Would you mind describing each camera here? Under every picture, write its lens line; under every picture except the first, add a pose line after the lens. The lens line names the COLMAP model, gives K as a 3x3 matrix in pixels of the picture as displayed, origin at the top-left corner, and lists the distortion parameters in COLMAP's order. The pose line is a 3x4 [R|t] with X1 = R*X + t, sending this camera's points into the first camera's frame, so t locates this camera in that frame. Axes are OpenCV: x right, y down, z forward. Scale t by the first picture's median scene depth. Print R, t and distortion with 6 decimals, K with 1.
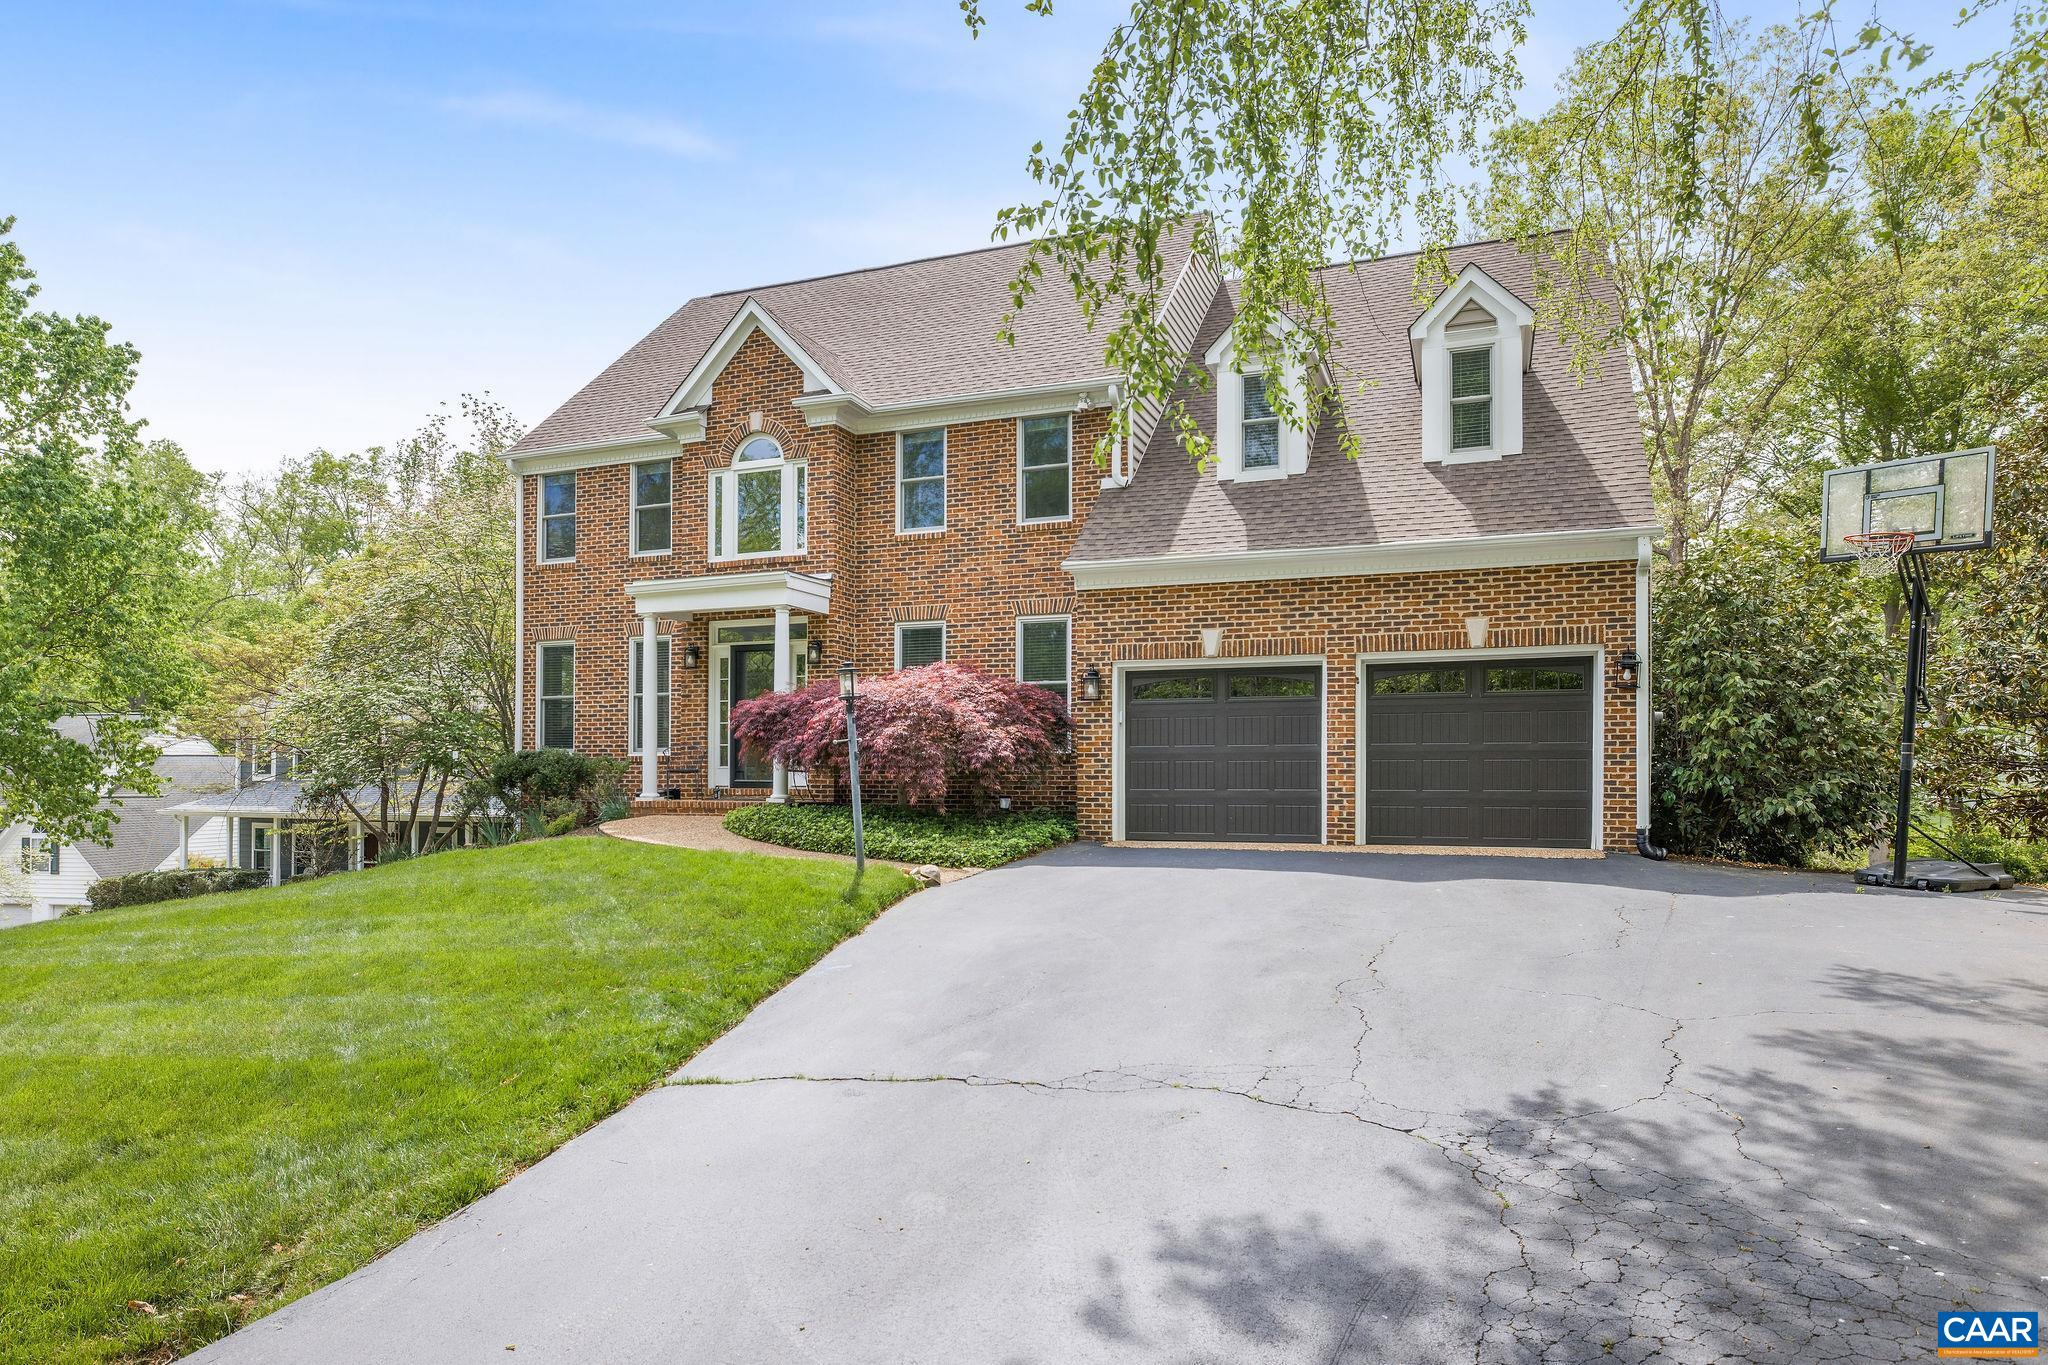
lens RADIAL K [[1230.7, 0, 1023.1], [0, 1230.7, 793.0], [0, 0, 1]] dist [0.001928, 0.000082]
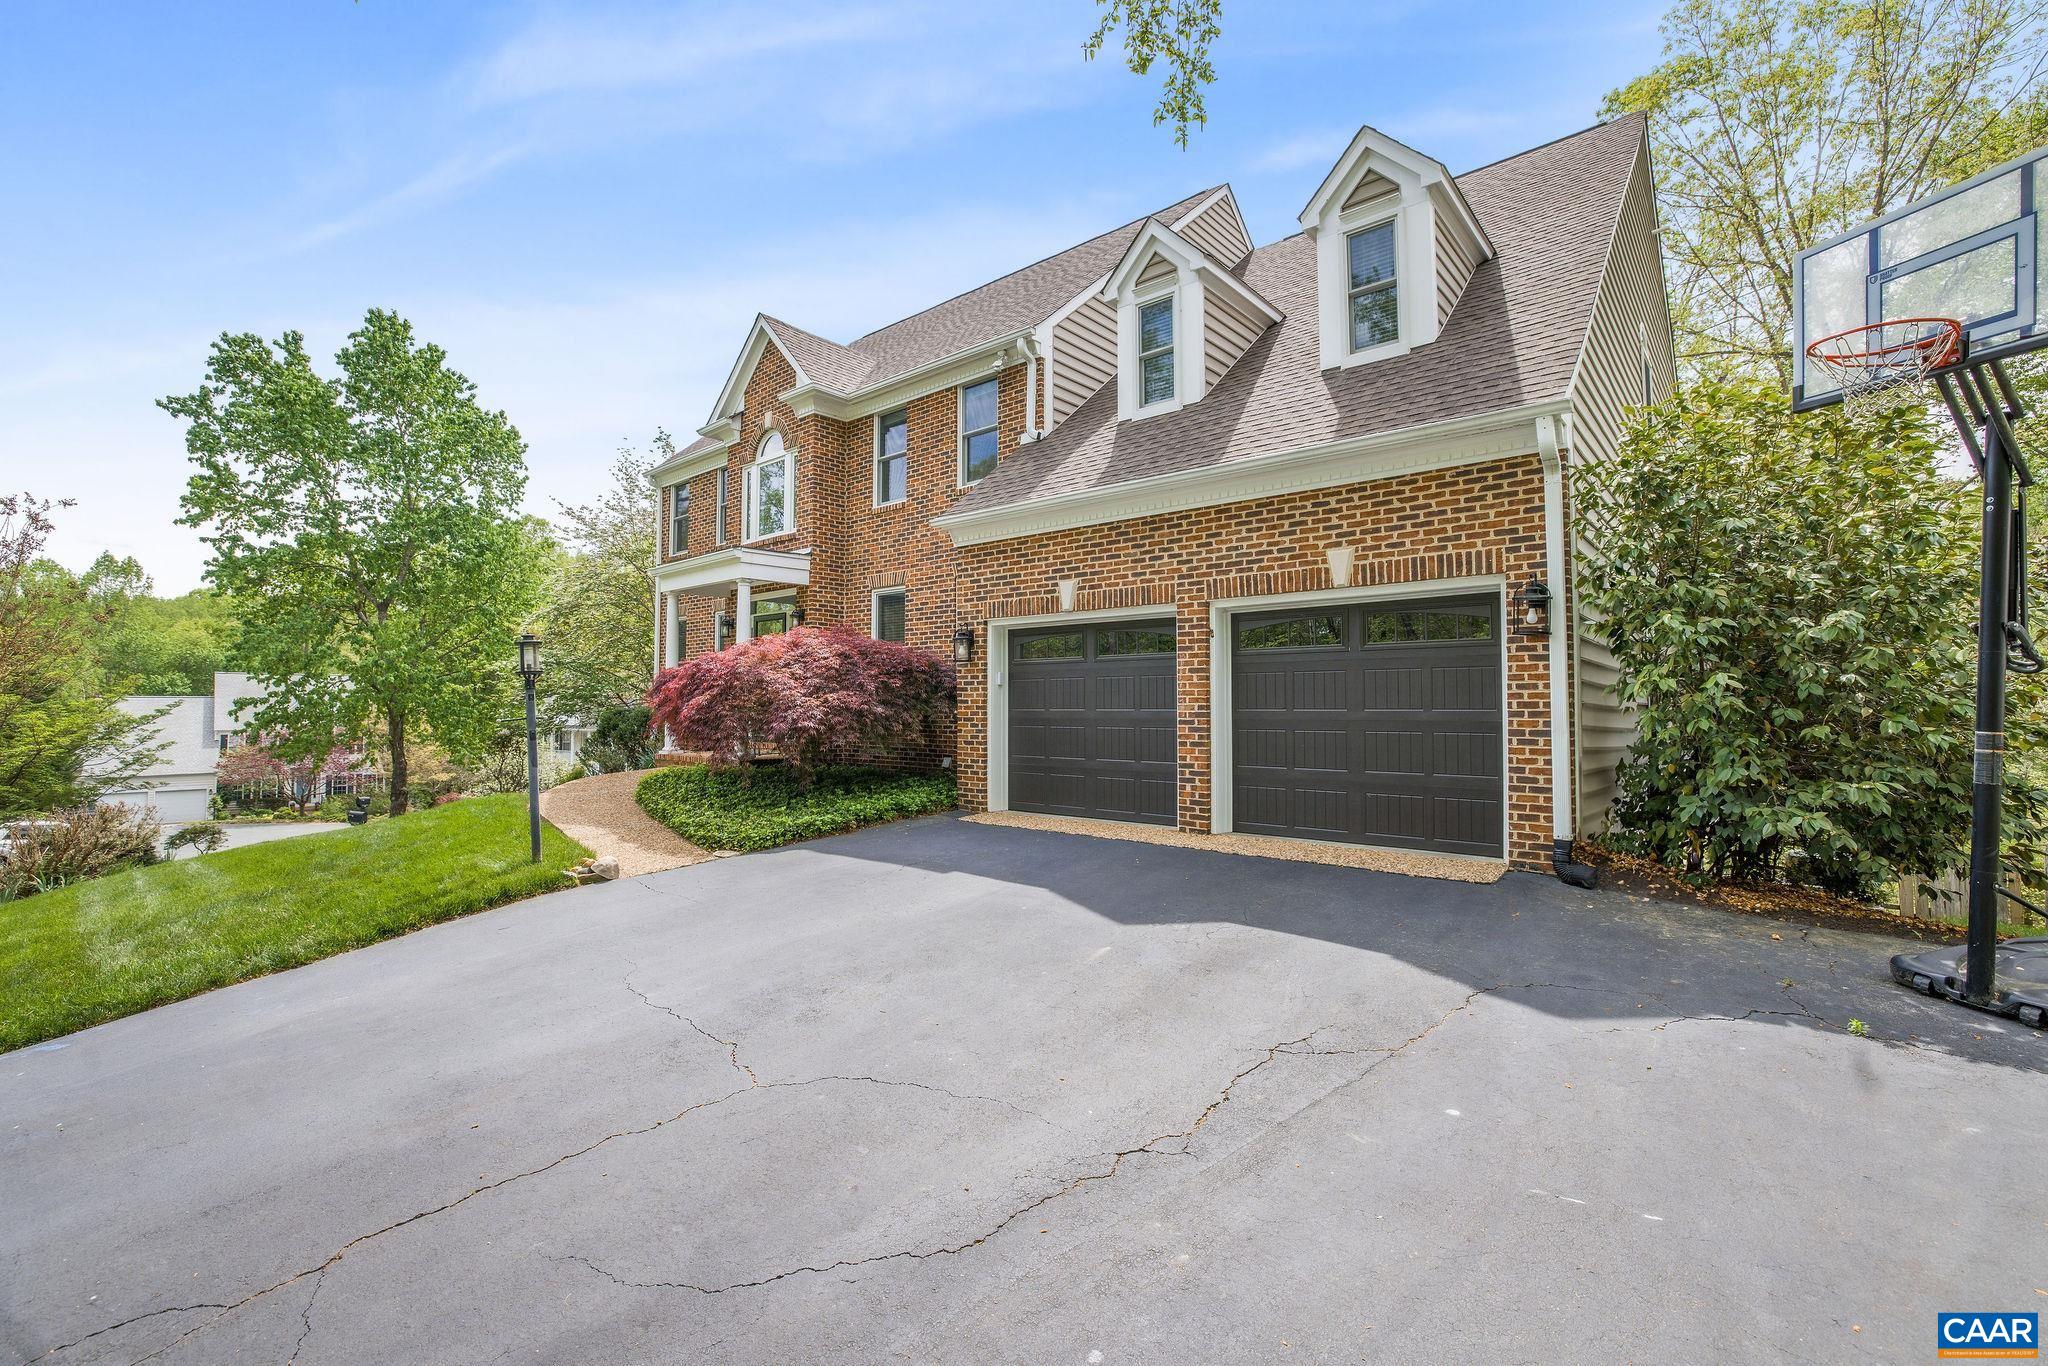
lens RADIAL K [[891.4, 0, 1024.0], [0, 891.4, 683.0], [0, 0, 1]] dist [-0.030127, 0.000020]
pose [[0.948581, -0.012855, -0.316273, 0.333116], [0.001048, 0.999297, -0.037473, -0.035289], [0.316533, 0.035214, 0.947928, 0.388133]]
